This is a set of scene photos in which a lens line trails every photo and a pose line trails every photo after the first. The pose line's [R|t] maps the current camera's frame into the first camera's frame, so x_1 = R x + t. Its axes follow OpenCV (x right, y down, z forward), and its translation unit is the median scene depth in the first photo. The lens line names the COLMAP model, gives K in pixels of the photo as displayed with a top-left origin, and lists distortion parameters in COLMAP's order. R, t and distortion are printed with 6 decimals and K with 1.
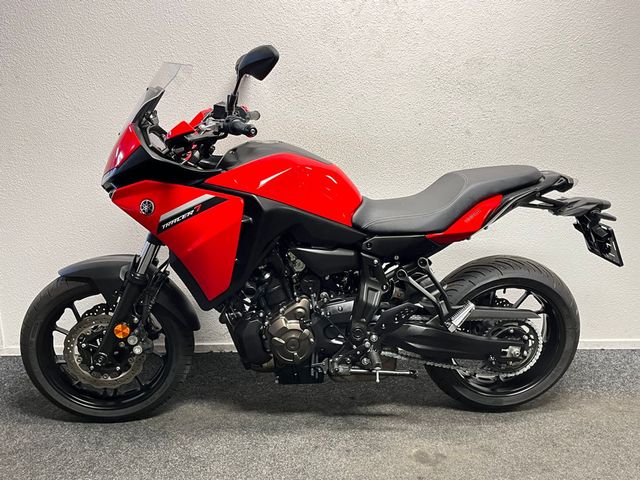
lens RADIAL K [[574.8, 0, 321.5], [0, 574.8, 235.6], [0, 0, 1]] dist [0.018007, 0.001454]
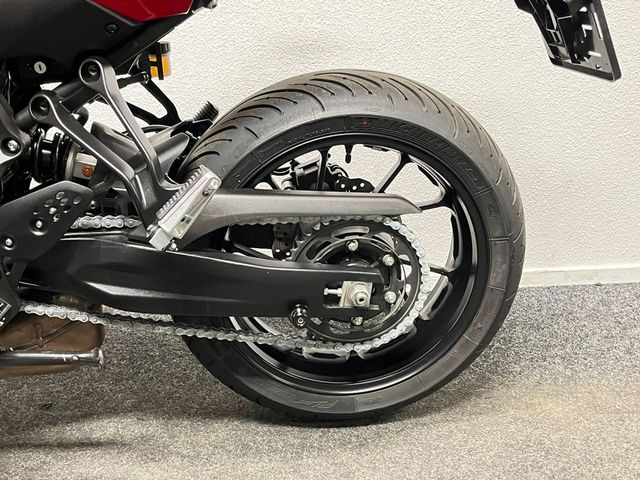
lens RADIAL K [[684.4, 0, 318.6], [0, 684.4, 243.5], [0, 0, 1]] dist [0.028345, 0.000000]
pose [[0.999314, -0.036298, 0.007314, 0.287650], [0.035275, 0.993309, 0.109966, 0.103047], [-0.011257, -0.109633, 0.993908, 0.482558]]
